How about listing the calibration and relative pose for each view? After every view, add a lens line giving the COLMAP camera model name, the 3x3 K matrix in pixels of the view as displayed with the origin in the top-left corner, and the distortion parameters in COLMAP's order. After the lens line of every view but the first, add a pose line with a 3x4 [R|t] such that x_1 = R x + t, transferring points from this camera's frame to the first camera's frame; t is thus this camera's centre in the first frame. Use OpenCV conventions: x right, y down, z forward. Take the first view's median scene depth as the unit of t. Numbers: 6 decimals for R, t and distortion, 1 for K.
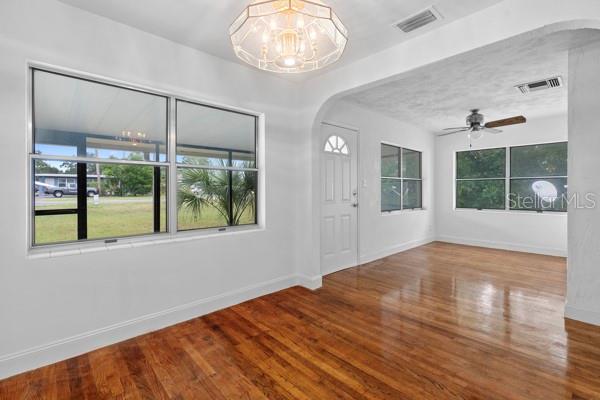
lens RADIAL K [[276.2, 0, 302.8], [0, 276.2, 193.9], [0, 0, 1]] dist [-0.000556, 0.000152]
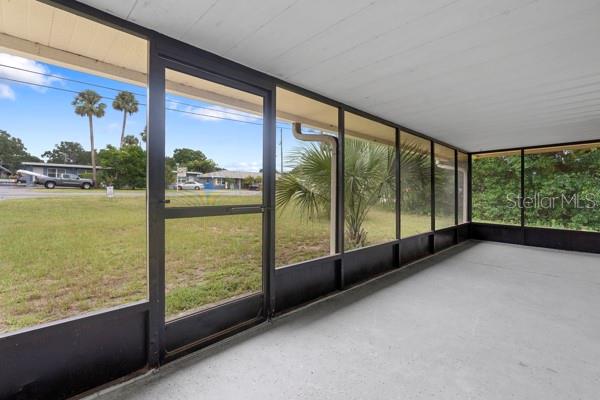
lens RADIAL K [[276.2, 0, 302.8], [0, 276.2, 193.9], [0, 0, 1]] dist [-0.000556, 0.000152]
pose [[0.998180, 0.025594, 0.054596, -0.099279], [-0.025909, 0.999651, 0.005065, 0.003354], [-0.054447, -0.006470, 0.998496, 0.051919]]
